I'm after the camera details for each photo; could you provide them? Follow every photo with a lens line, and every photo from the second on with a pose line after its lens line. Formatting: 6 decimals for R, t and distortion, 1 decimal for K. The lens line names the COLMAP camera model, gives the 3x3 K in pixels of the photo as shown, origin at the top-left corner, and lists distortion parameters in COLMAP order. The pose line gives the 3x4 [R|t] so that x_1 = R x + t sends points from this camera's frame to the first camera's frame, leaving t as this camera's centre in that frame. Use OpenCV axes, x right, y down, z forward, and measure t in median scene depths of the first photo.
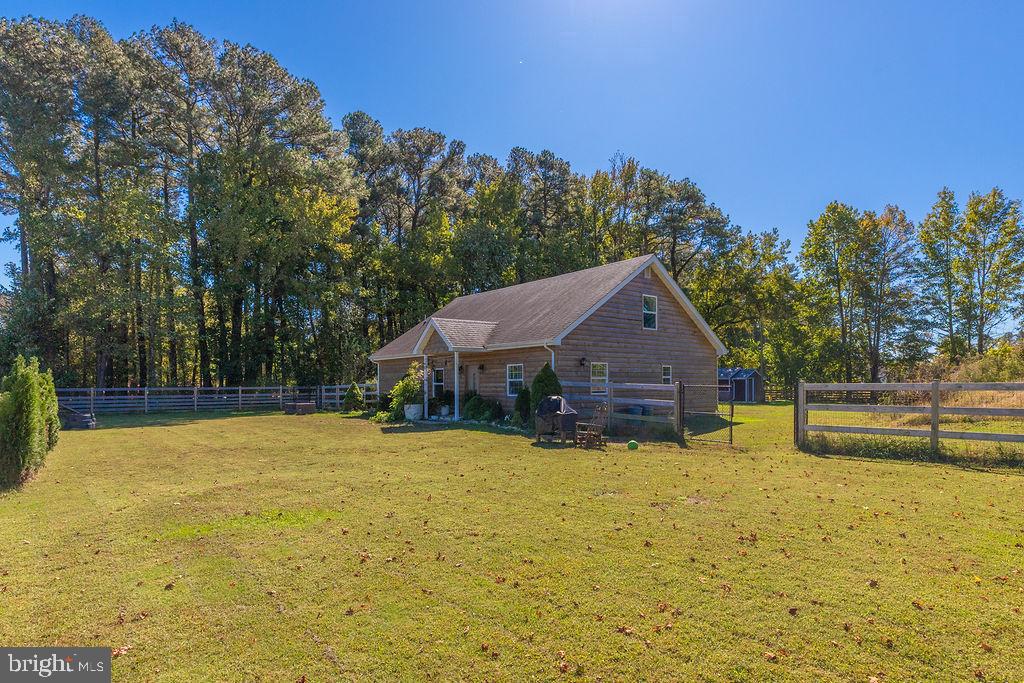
lens RADIAL K [[526.7, 0, 511.3], [0, 526.7, 391.3], [0, 0, 1]] dist [-0.000386, -0.000158]
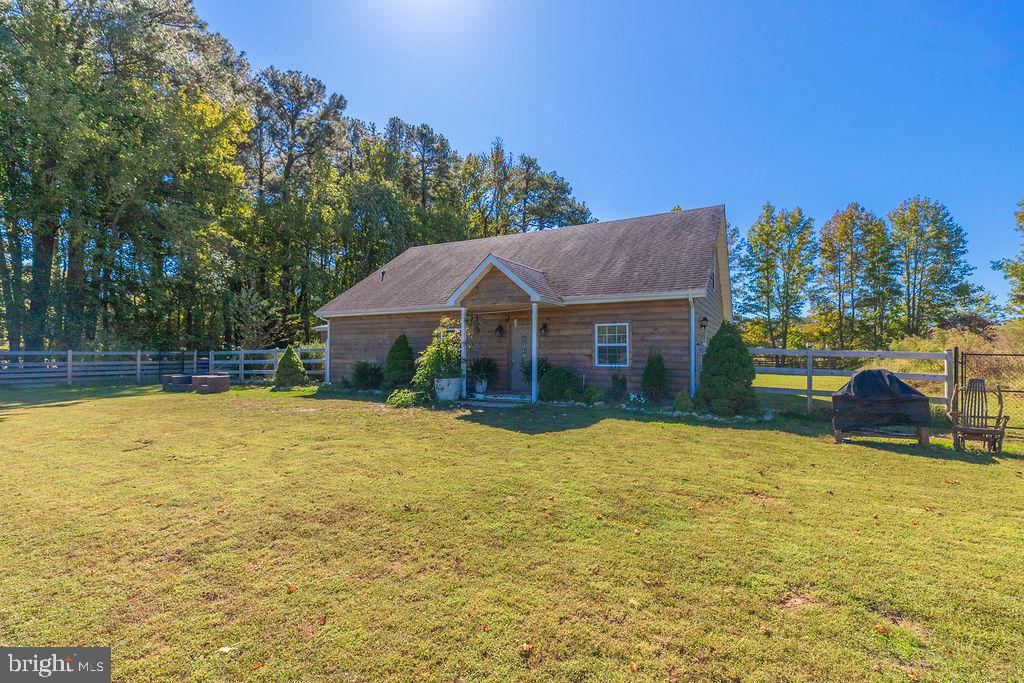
lens RADIAL K [[464.5, 0, 515.5], [0, 464.5, 339.7], [0, 0, 1]] dist [-0.000153, 0.000112]
pose [[0.931326, 0.021207, 0.363570, -0.230343], [-0.005405, 0.998998, -0.044427, 0.000781], [-0.364148, 0.039411, 0.930507, 0.280633]]
